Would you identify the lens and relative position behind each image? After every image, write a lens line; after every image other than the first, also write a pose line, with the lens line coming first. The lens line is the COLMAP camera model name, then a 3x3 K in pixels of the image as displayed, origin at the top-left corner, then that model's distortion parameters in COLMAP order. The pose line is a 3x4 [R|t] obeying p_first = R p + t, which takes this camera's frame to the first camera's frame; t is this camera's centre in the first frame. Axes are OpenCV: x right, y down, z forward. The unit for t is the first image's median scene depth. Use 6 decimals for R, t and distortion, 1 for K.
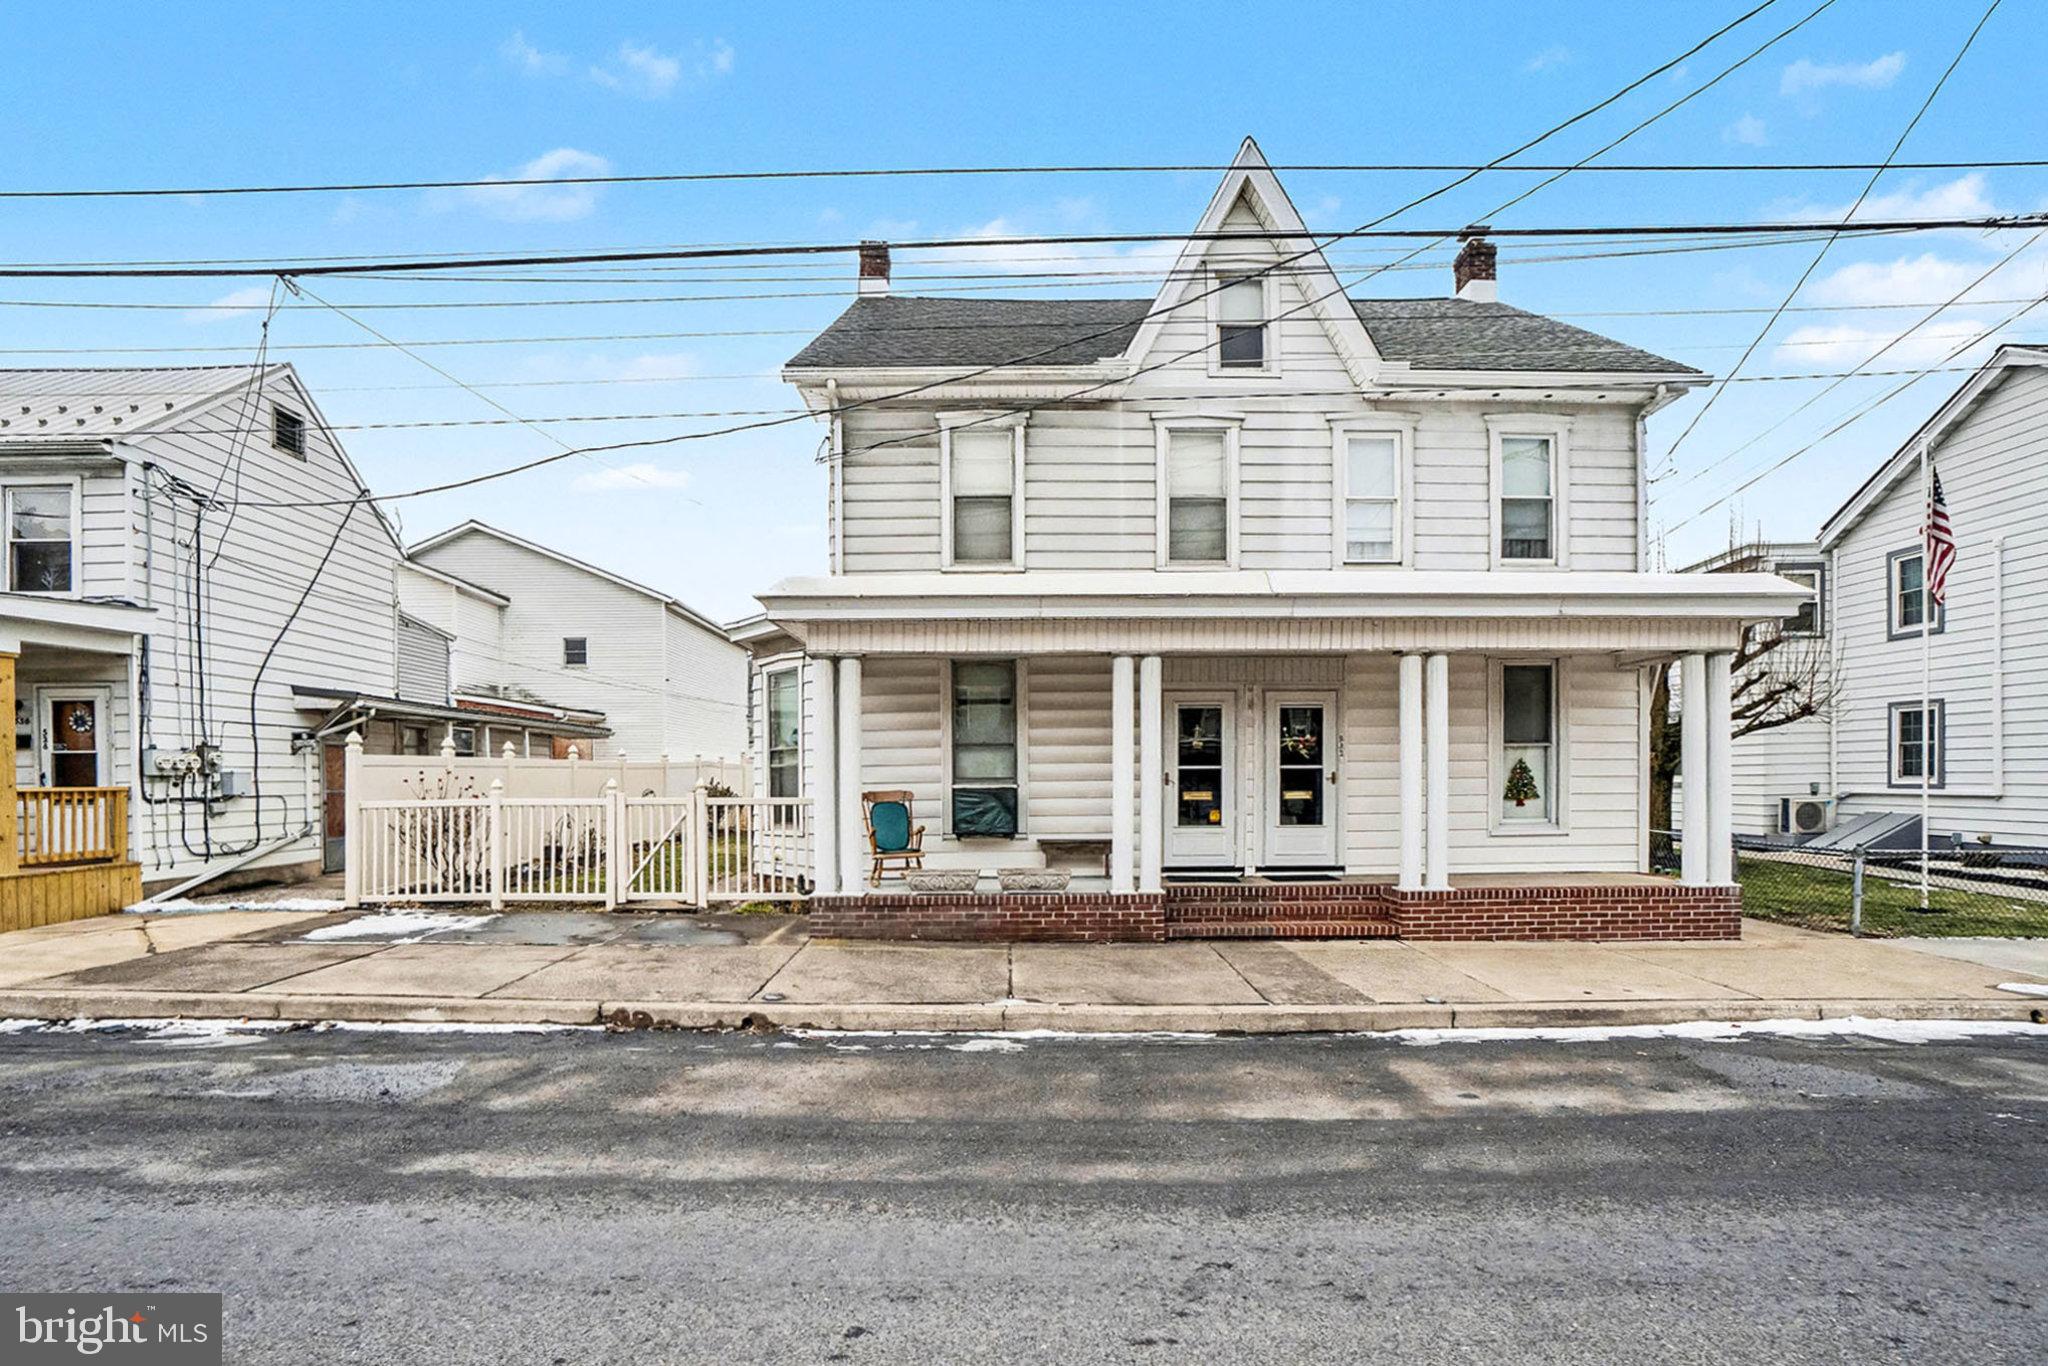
lens RADIAL K [[908.3, 0, 1024.0], [0, 908.3, 776.5], [0, 0, 1]] dist [-0.022073, 0.001807]
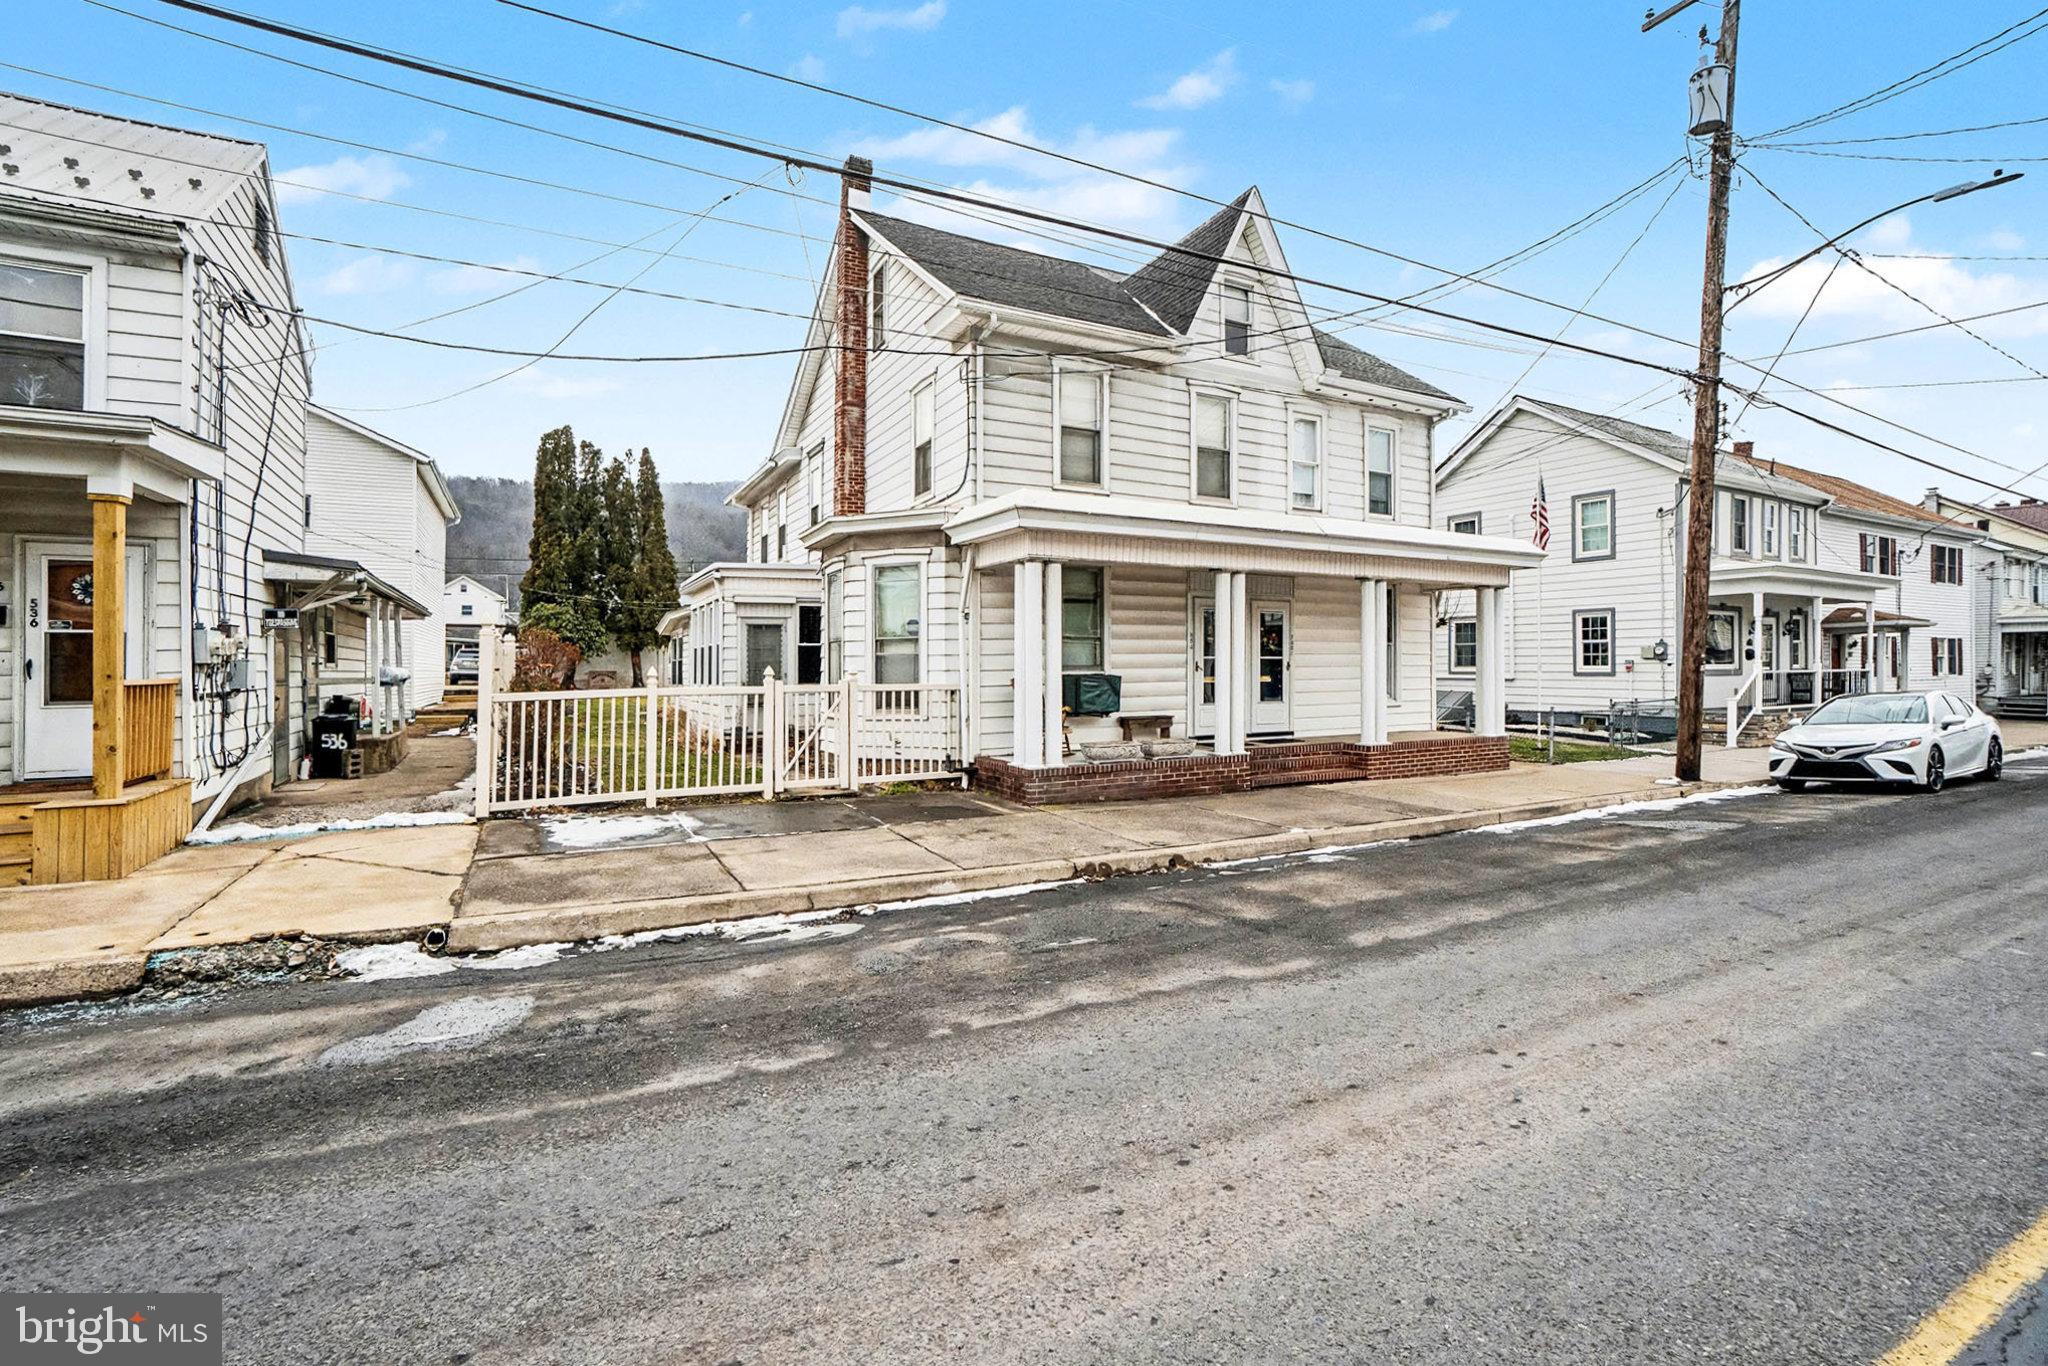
lens RADIAL K [[908.3, 0, 991.2], [0, 908.3, 644.3], [0, 0, 1]] dist [-0.022073, 0.001807]
pose [[0.886802, 0.010554, 0.462029, -0.697554], [-0.000188, 0.999747, -0.022476, -0.000306], [-0.462150, 0.019845, 0.886580, 0.005955]]
